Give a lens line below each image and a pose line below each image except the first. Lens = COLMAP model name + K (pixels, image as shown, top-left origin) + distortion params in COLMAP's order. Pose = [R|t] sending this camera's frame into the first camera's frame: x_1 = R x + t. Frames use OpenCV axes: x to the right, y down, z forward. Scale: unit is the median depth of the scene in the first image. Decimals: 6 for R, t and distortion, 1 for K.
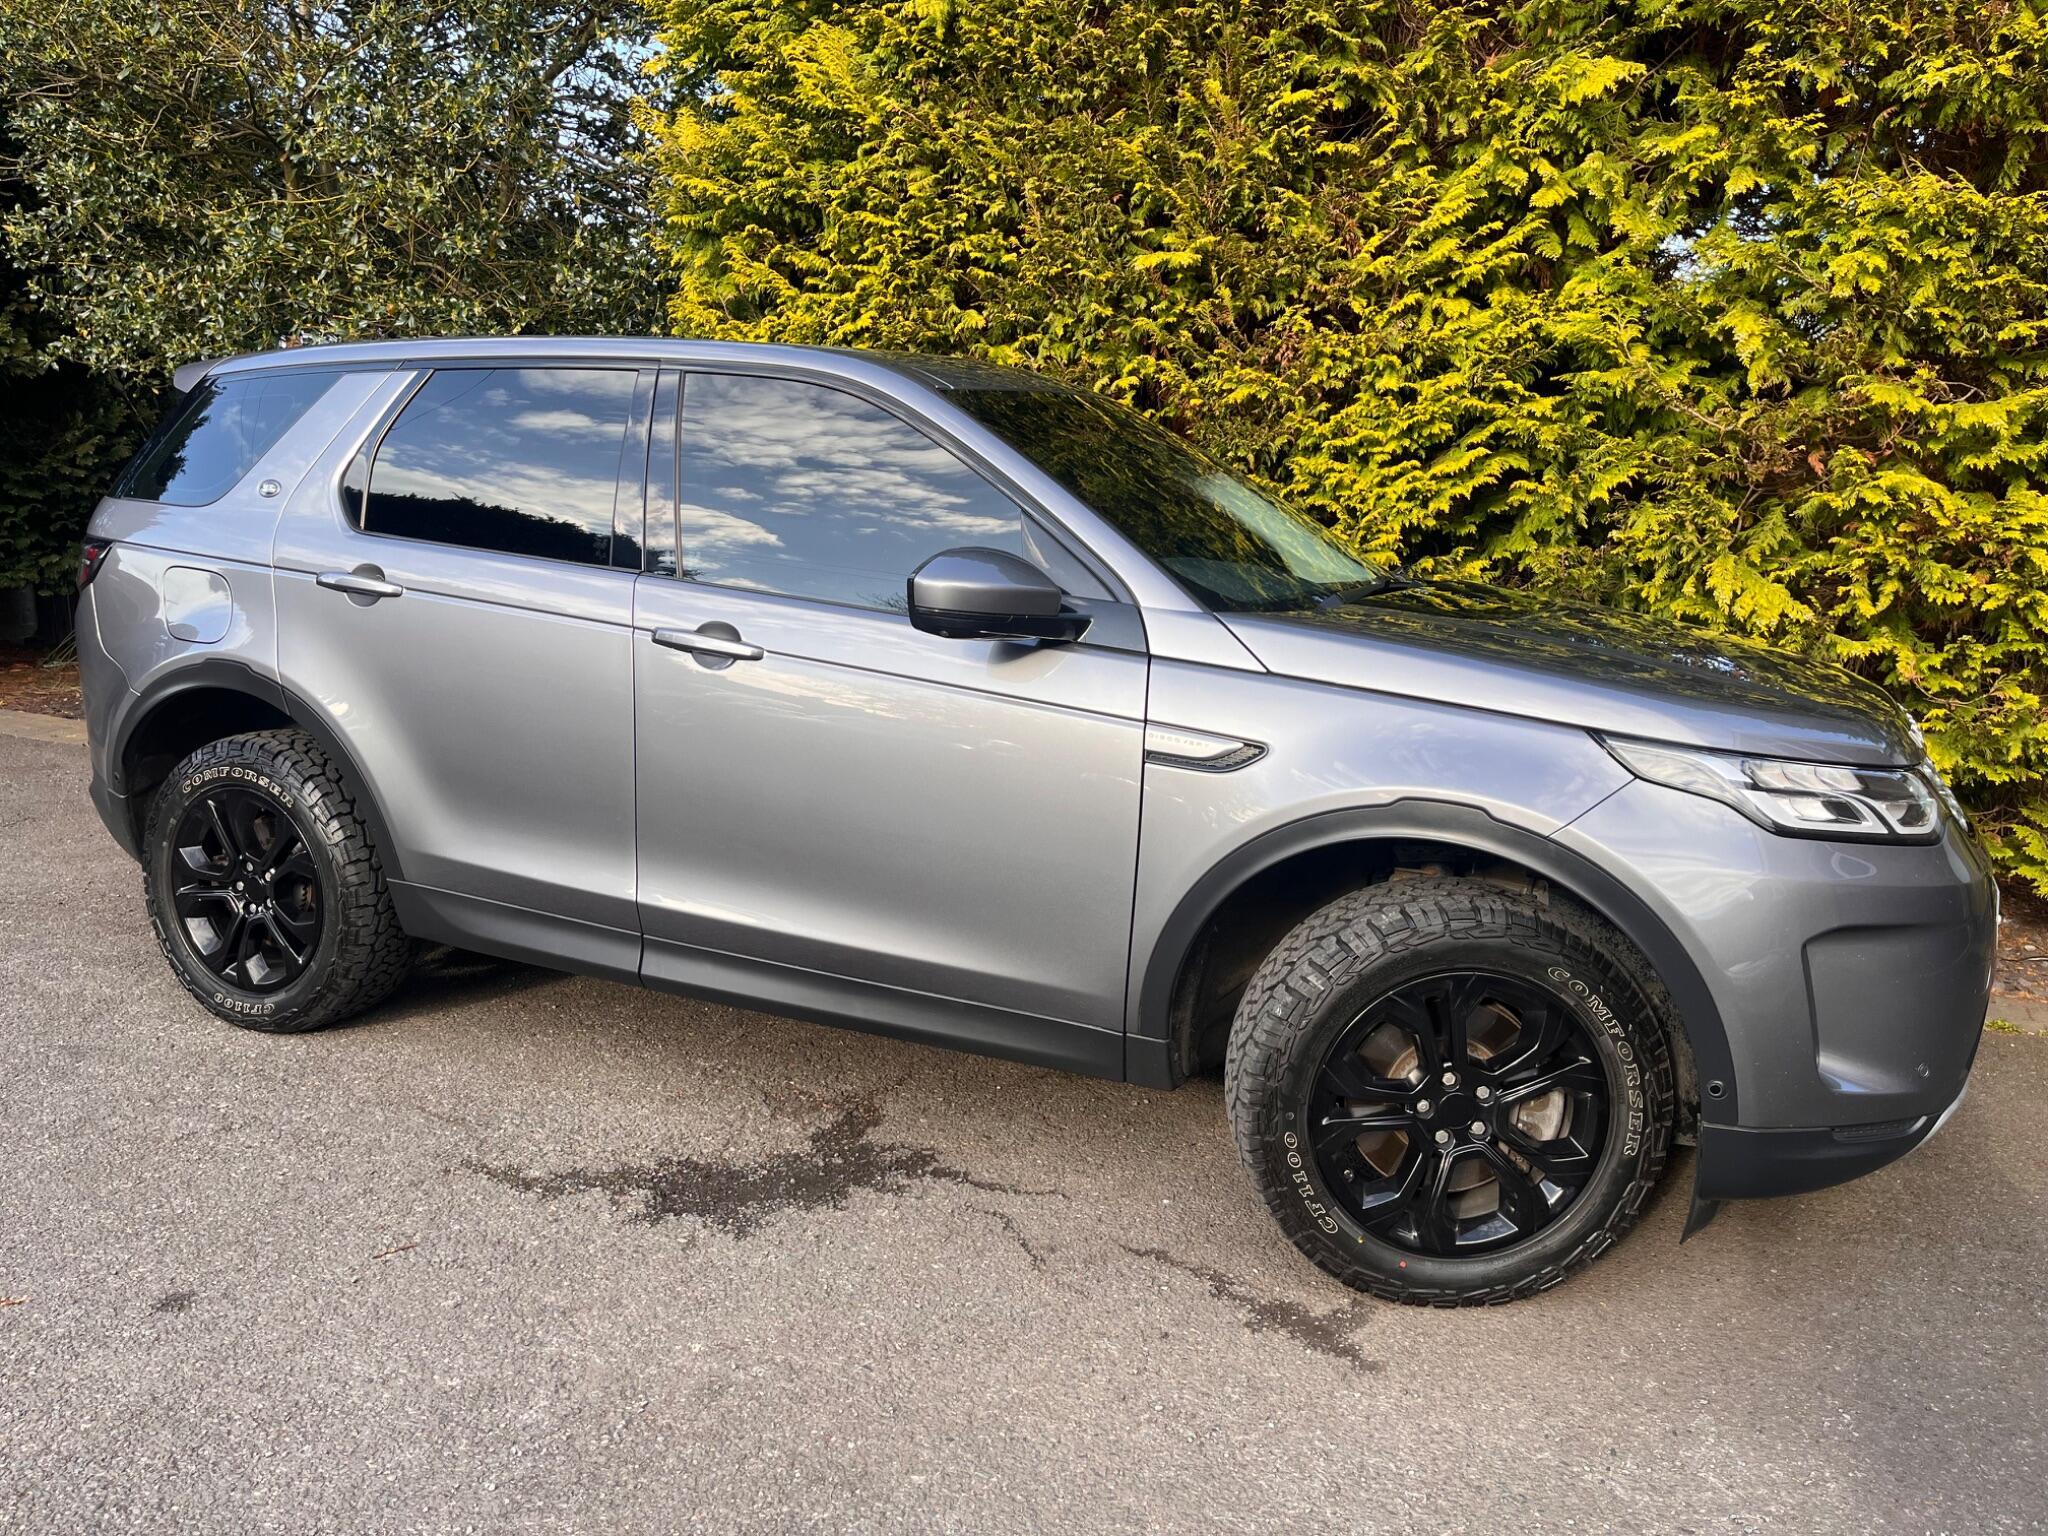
lens RADIAL K [[1523.3, 0, 1021.0], [0, 1523.3, 762.9], [0, 0, 1]] dist [0.056785, -0.083701]
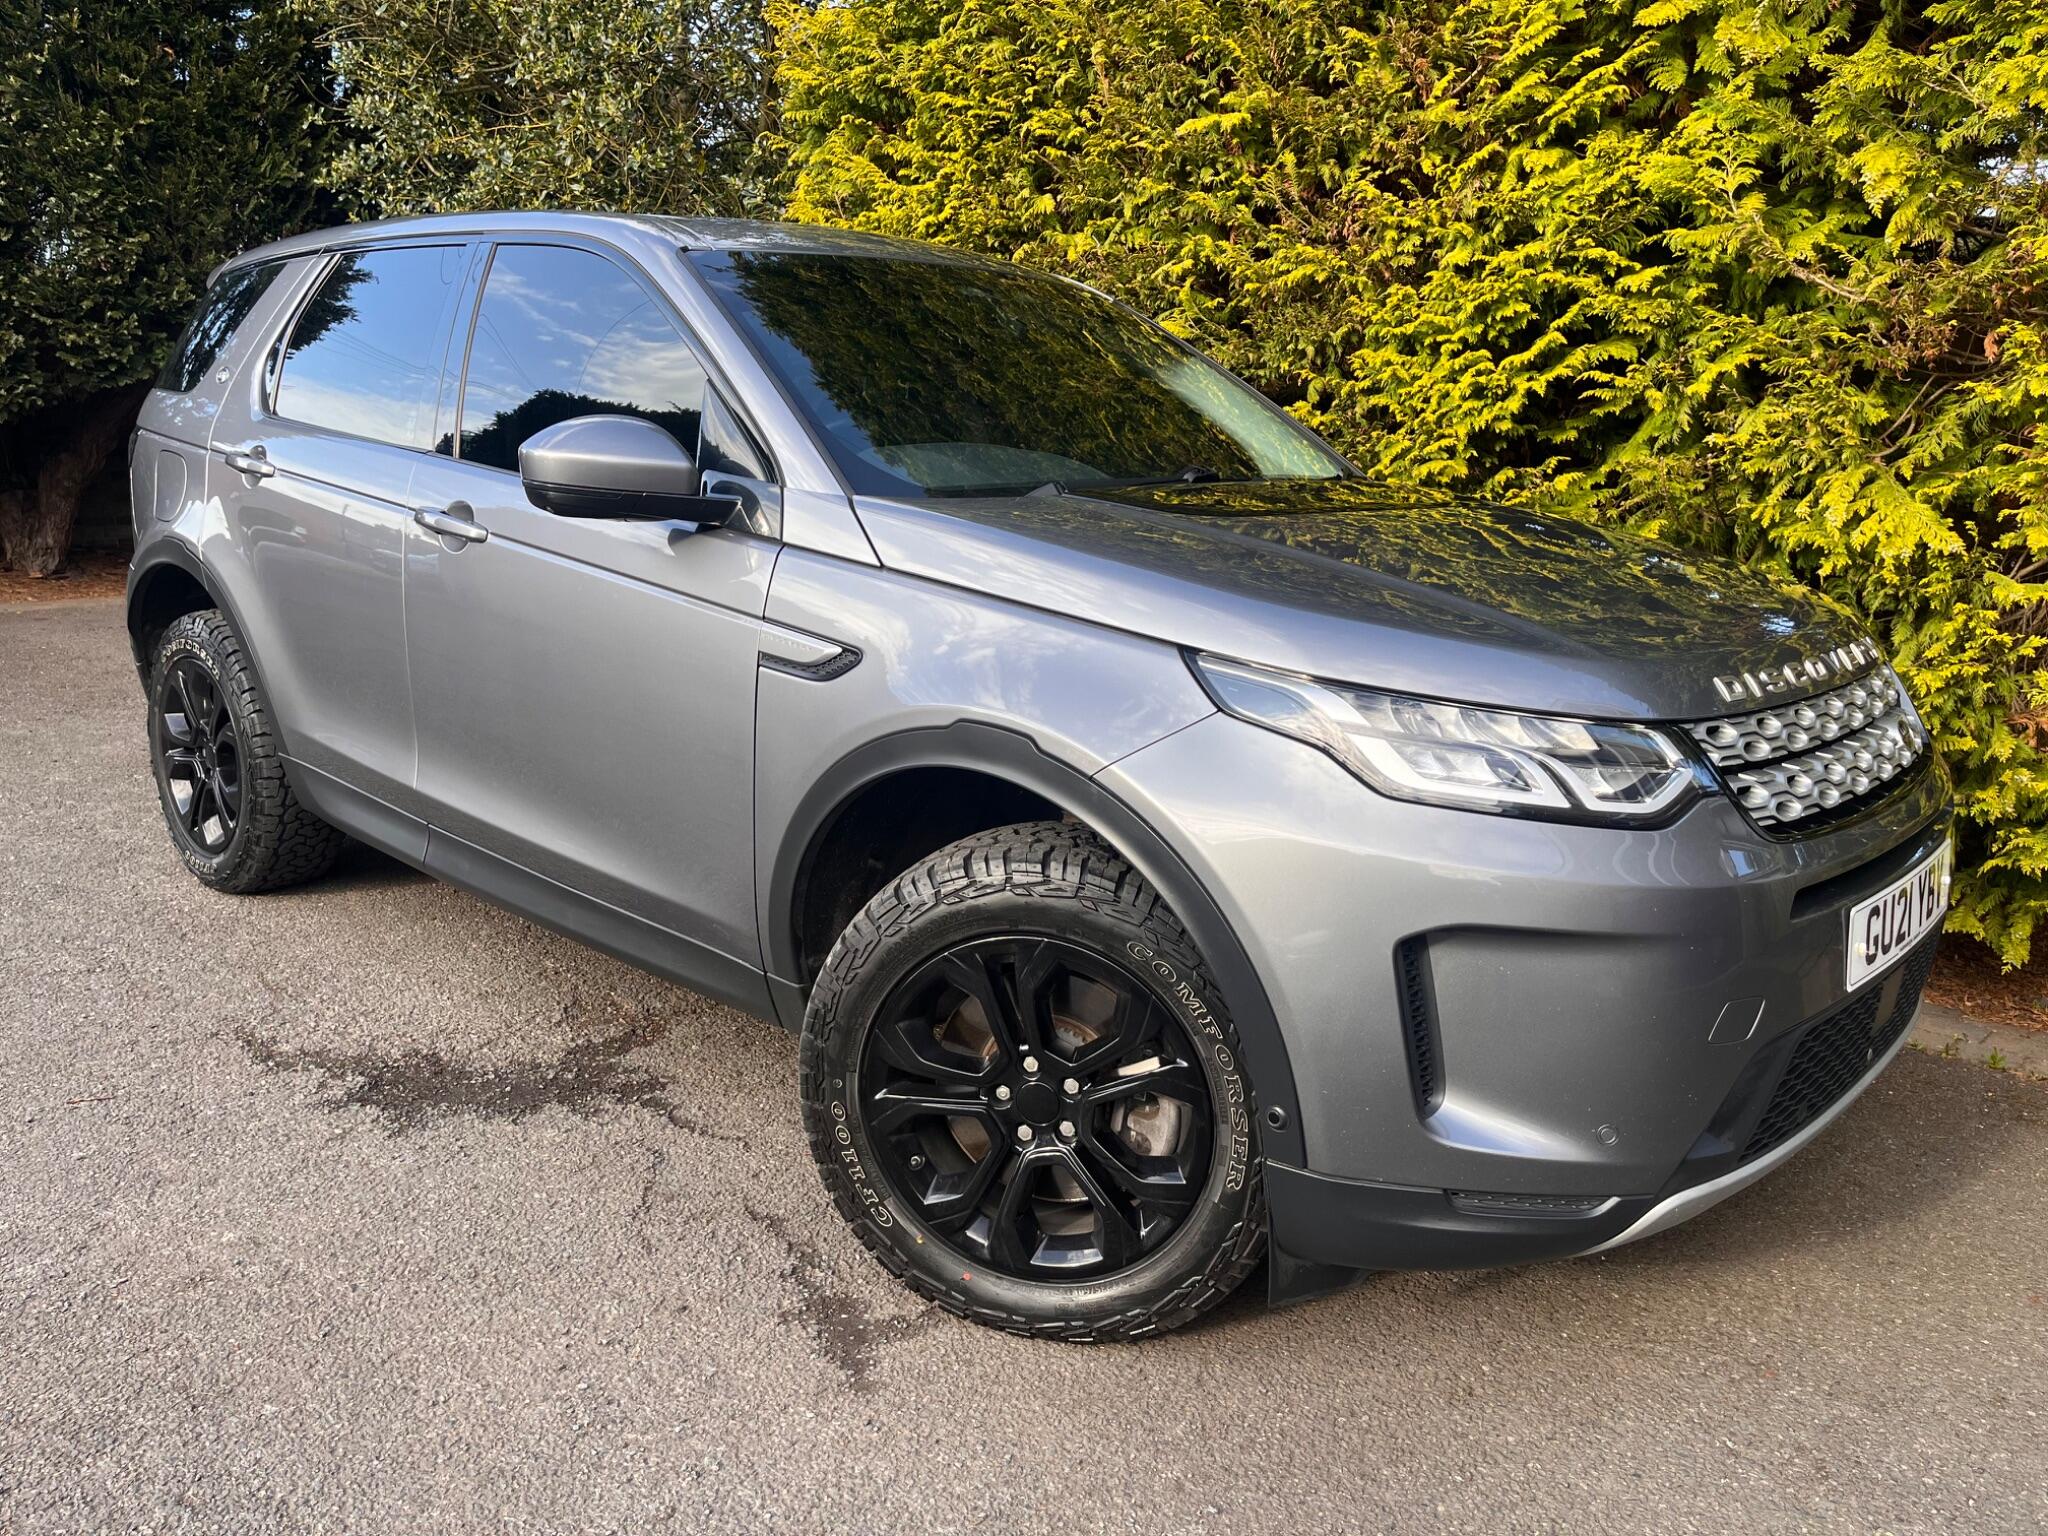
lens RADIAL K [[1525.3, 0, 1022.5], [0, 1525.3, 766.7], [0, 0, 1]] dist [0.070382, -0.102309]
pose [[0.951049, 0.071652, -0.300619, 0.285973], [-0.060338, 0.997082, 0.046766, 0.004334], [0.303092, -0.026338, 0.952597, 0.121201]]
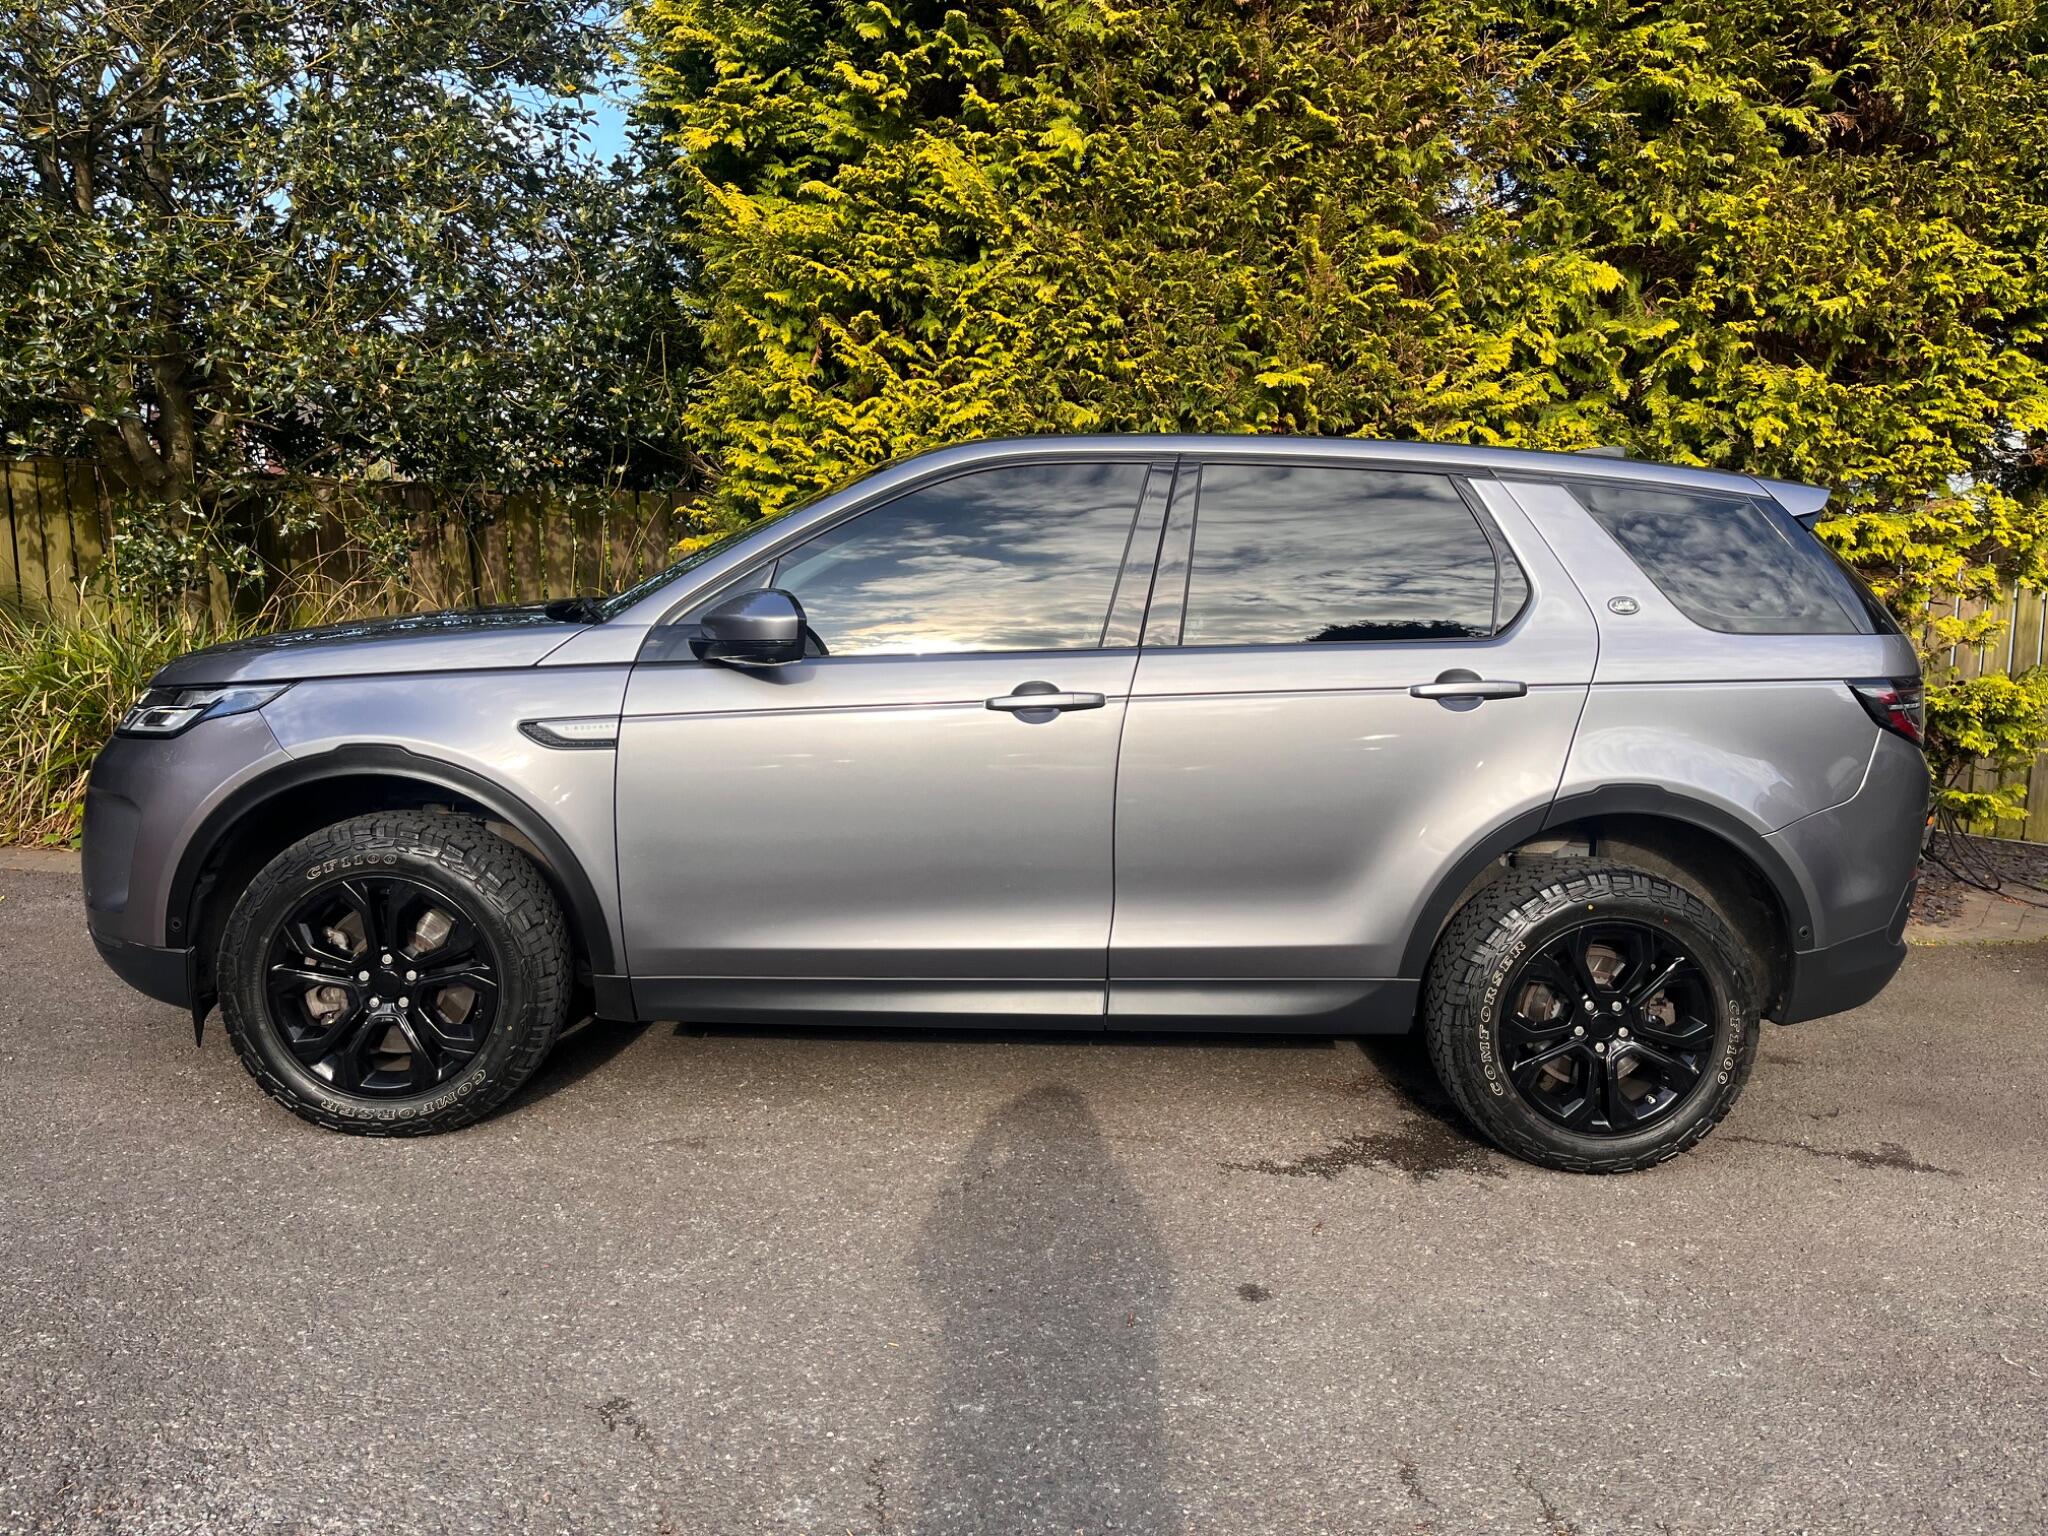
lens RADIAL K [[1525.3, 0, 1022.5], [0, 1525.3, 766.7], [0, 0, 1]] dist [0.070382, -0.102309]
pose [[0.891242, -0.044567, 0.451332, -0.660633], [0.057706, 0.998215, -0.015382, -0.017489], [-0.449841, 0.039754, 0.892223, 0.024723]]
